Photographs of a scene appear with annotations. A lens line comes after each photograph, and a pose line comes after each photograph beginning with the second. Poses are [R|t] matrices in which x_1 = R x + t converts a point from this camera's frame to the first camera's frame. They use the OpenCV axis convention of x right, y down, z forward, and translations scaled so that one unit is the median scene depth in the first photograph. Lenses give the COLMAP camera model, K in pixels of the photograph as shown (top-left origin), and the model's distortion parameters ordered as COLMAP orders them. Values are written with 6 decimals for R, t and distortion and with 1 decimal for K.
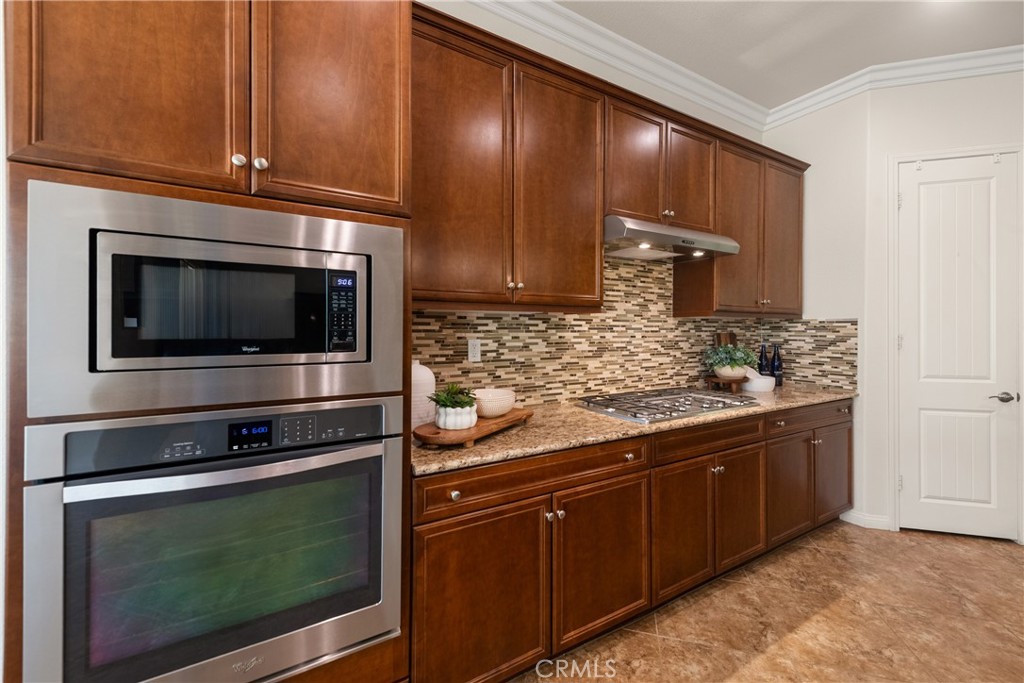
lens RADIAL K [[408.7, 0, 512.5], [0, 408.7, 332.6], [0, 0, 1]] dist [0.008860, 0.000193]
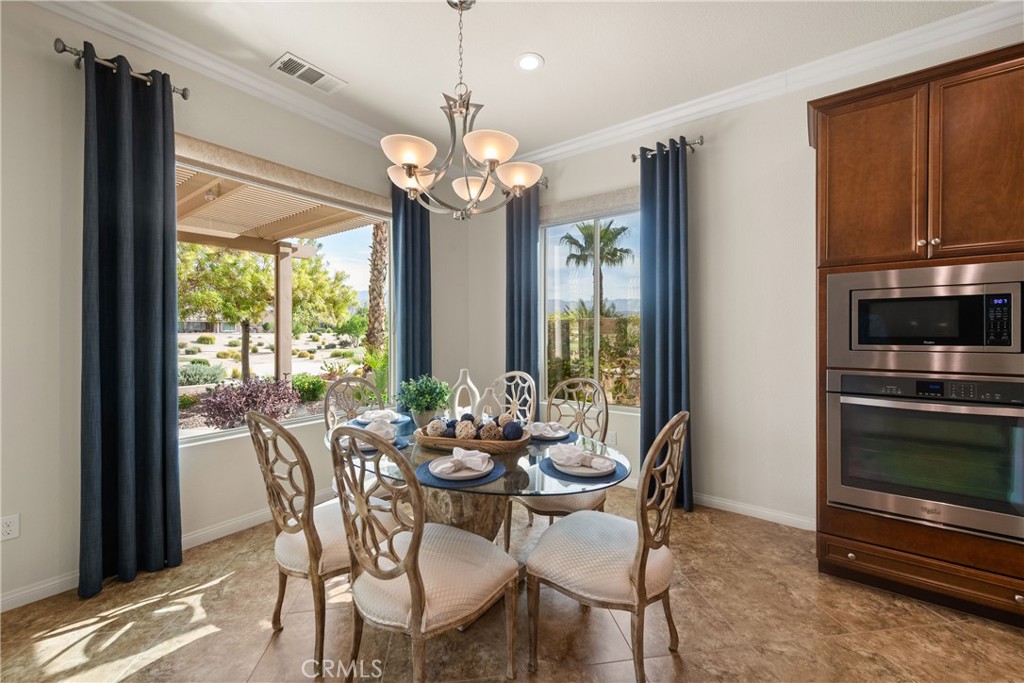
lens RADIAL K [[408.7, 0, 517.3], [0, 408.7, 334.0], [0, 0, 1]] dist [0.008860, 0.000193]
pose [[0.409716, -0.002943, -0.912209, 0.182899], [-0.002981, 0.999985, -0.004566, 0.009524], [0.912208, 0.004590, 0.409701, -0.883015]]
